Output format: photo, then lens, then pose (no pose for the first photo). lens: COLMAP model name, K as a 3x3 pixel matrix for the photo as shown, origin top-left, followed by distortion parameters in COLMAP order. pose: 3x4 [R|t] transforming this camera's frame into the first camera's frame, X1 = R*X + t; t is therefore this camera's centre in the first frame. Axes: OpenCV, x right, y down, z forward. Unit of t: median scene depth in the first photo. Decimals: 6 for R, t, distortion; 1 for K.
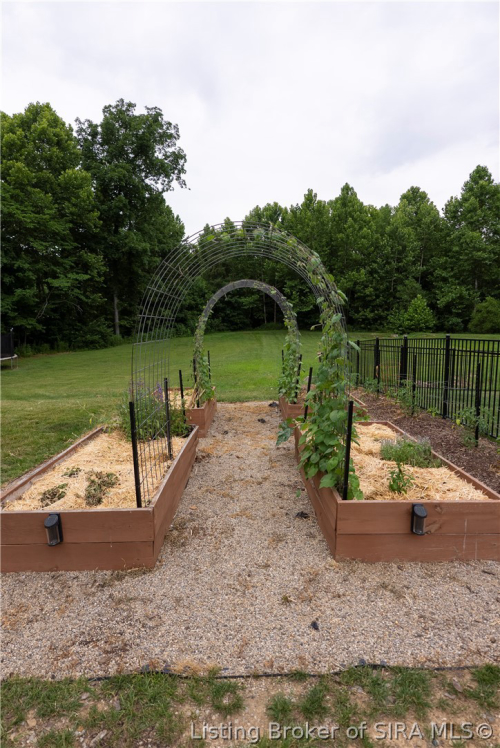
lens RADIAL K [[410.1, 0, 250.0], [0, 410.1, 374.0], [0, 0, 1]] dist [-0.004248, 0.000297]
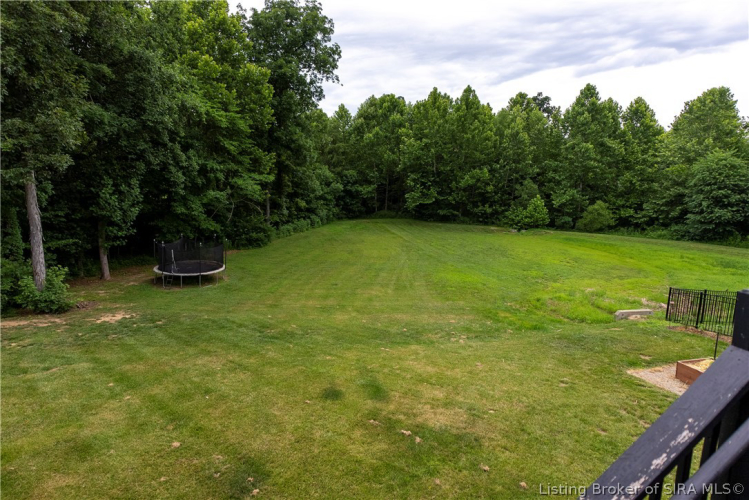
lens RADIAL K [[410.7, 0, 377.9], [0, 410.7, 250.4], [0, 0, 1]] dist [-0.004248, 0.000297]
pose [[0.979849, 0.006442, 0.199634, -0.234681], [-0.008968, 0.999891, 0.011751, -0.053167], [-0.199536, -0.013305, 0.979800, -0.006286]]
